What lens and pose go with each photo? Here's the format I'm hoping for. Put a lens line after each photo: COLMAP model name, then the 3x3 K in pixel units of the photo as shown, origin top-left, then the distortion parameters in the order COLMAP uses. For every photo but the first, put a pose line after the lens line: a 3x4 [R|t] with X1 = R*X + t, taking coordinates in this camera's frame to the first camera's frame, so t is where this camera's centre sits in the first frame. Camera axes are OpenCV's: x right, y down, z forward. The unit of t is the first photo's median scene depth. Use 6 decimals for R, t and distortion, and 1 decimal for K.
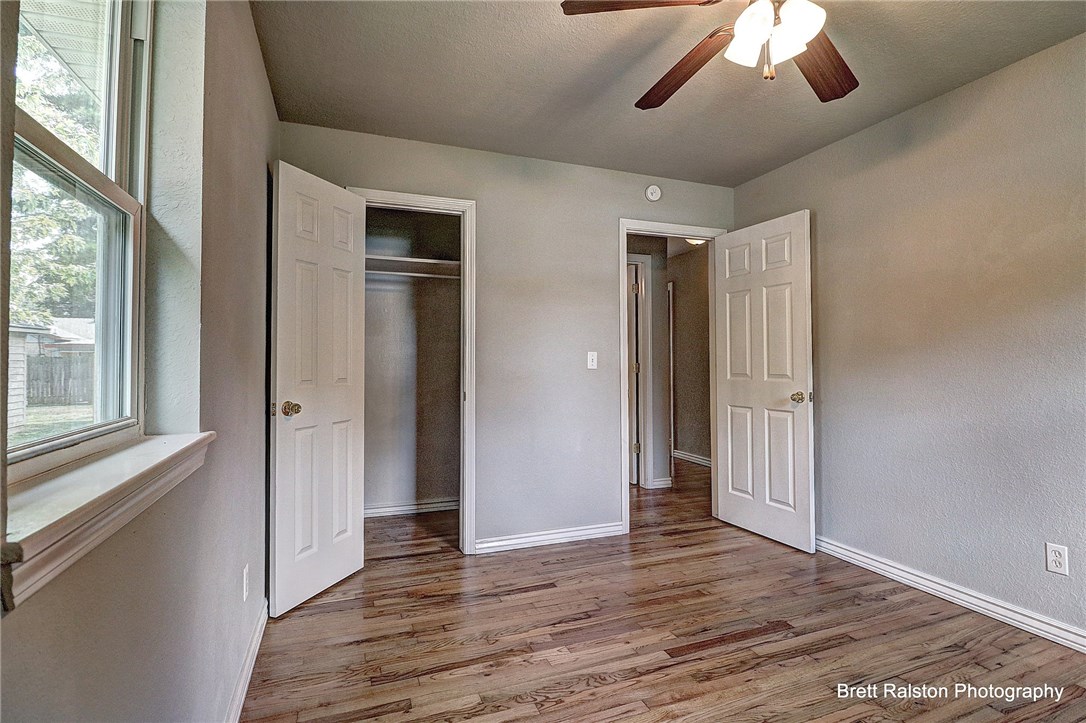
lens RADIAL K [[512.0, 0, 542.7], [0, 512.0, 358.3], [0, 0, 1]] dist [0.020192, -0.000020]
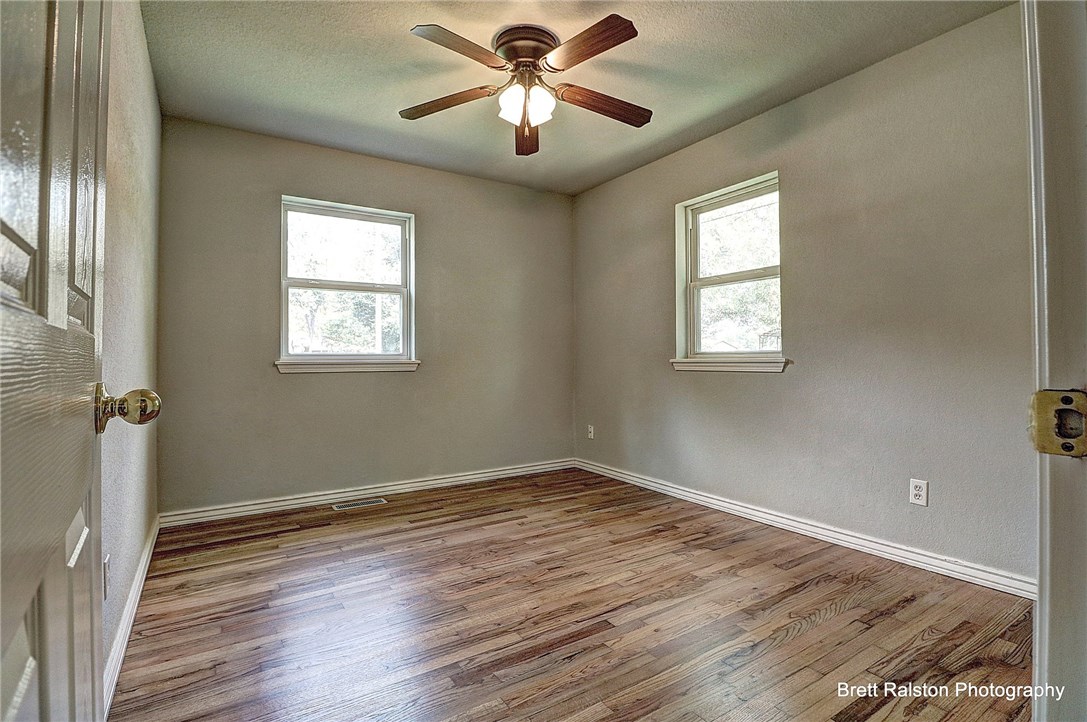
lens RADIAL K [[512.5, 0, 539.6], [0, 512.5, 353.7], [0, 0, 1]] dist [0.020192, -0.000020]
pose [[-0.978345, 0.003391, -0.206954, 0.563657], [0.006163, 0.999900, -0.012750, 0.092053], [0.206890, -0.013750, -0.978268, 1.905554]]
